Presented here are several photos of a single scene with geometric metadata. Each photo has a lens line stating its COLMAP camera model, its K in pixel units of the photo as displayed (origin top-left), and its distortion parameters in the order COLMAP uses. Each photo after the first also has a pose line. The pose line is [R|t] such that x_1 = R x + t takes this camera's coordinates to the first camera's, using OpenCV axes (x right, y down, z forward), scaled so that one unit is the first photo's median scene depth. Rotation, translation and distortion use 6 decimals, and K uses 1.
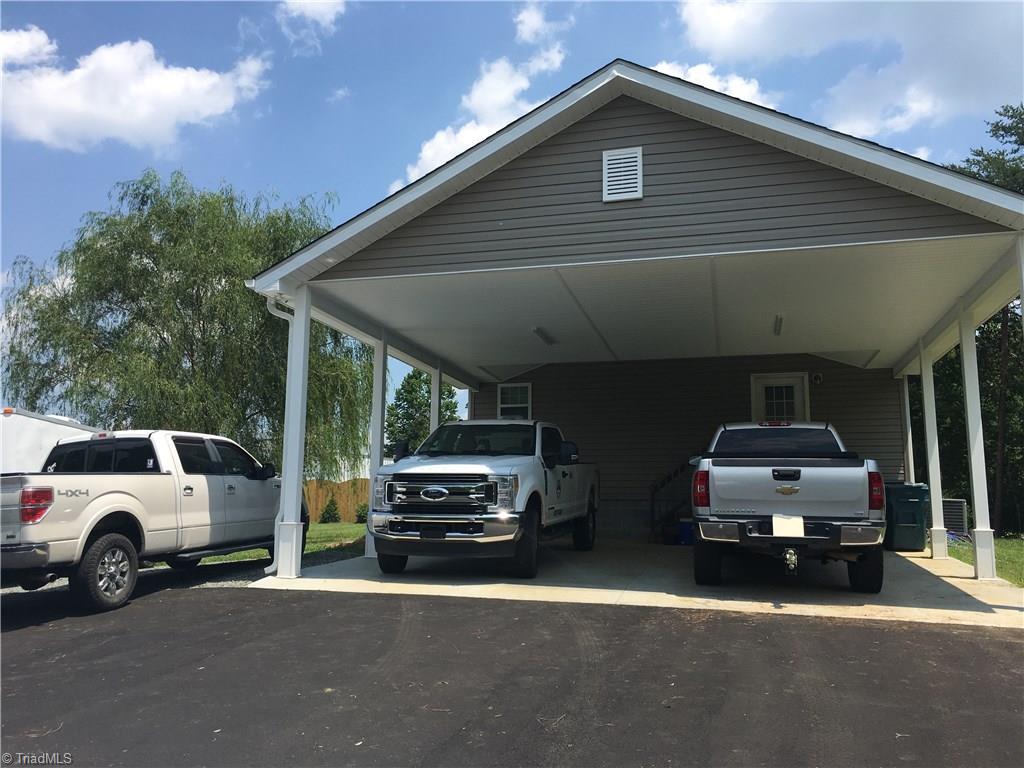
lens RADIAL K [[870.8, 0, 512.0], [0, 870.8, 384.0], [0, 0, 1]] dist [0.071226, -0.099450]
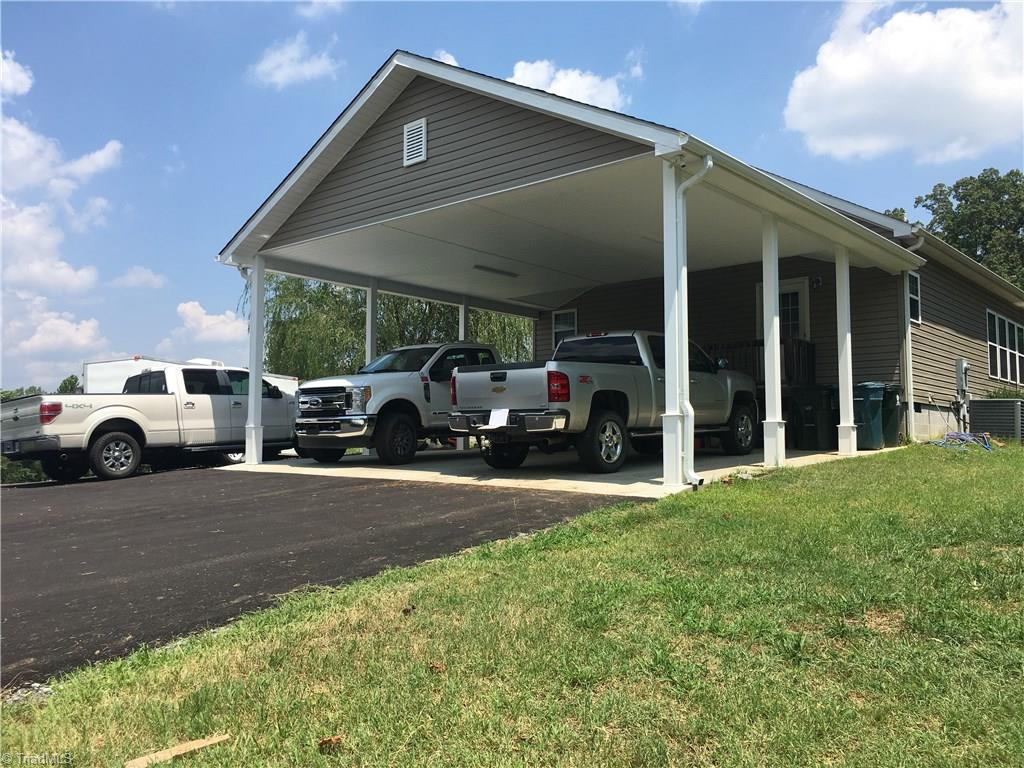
lens RADIAL K [[870.8, 0, 512.0], [0, 870.8, 384.0], [0, 0, 1]] dist [0.071226, -0.099450]
pose [[0.898059, -0.039181, -0.438127, 0.791807], [0.073985, 0.995290, 0.062644, 0.034761], [0.433609, -0.088673, 0.896727, -0.087529]]
